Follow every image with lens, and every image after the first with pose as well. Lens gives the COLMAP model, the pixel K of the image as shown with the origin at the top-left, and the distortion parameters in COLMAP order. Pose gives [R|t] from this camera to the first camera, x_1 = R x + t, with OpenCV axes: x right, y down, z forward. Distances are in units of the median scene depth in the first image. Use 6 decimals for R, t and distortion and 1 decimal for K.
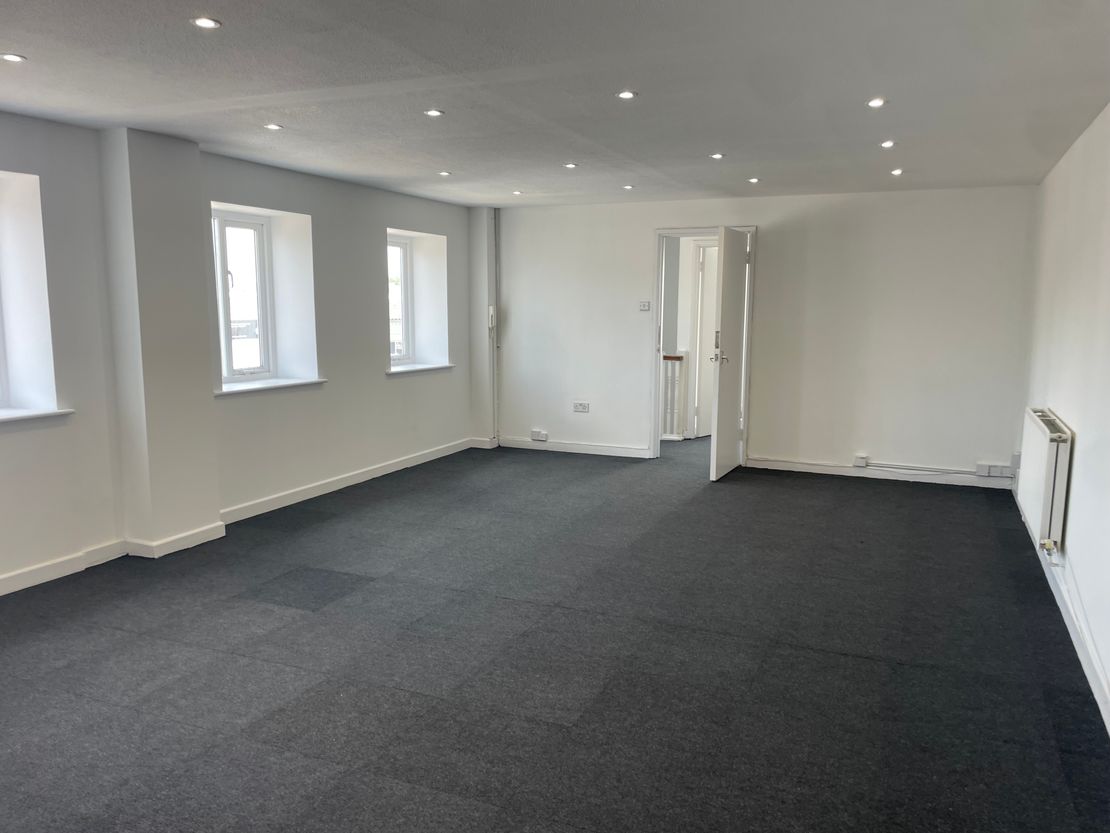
lens RADIAL K [[827.1, 0, 555.1], [0, 827.1, 417.5], [0, 0, 1]] dist [0.059517, -0.058866]
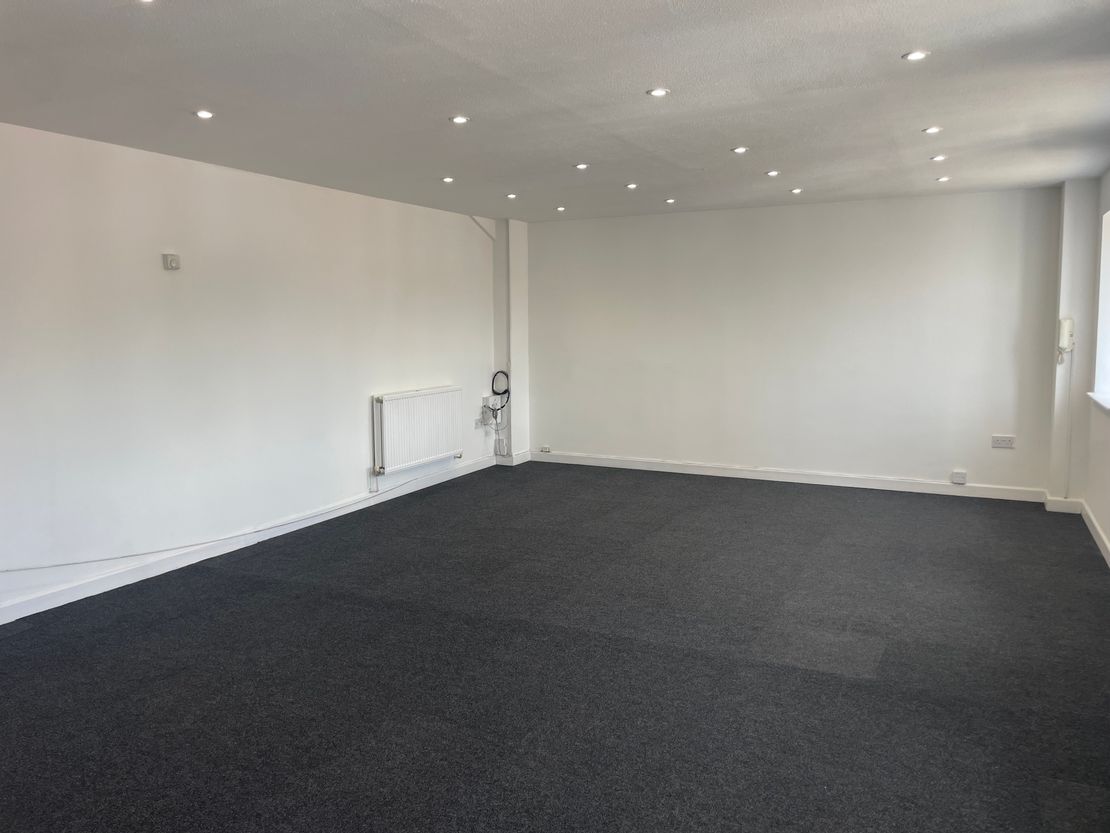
lens RADIAL K [[827.1, 0, 555.1], [0, 827.1, 416.3], [0, 0, 1]] dist [0.059517, -0.058866]
pose [[-0.999405, 0.000088, 0.034489, -0.079724], [0.008802, 0.967532, 0.252594, -0.297395], [-0.033347, 0.252747, -0.966958, 2.215877]]
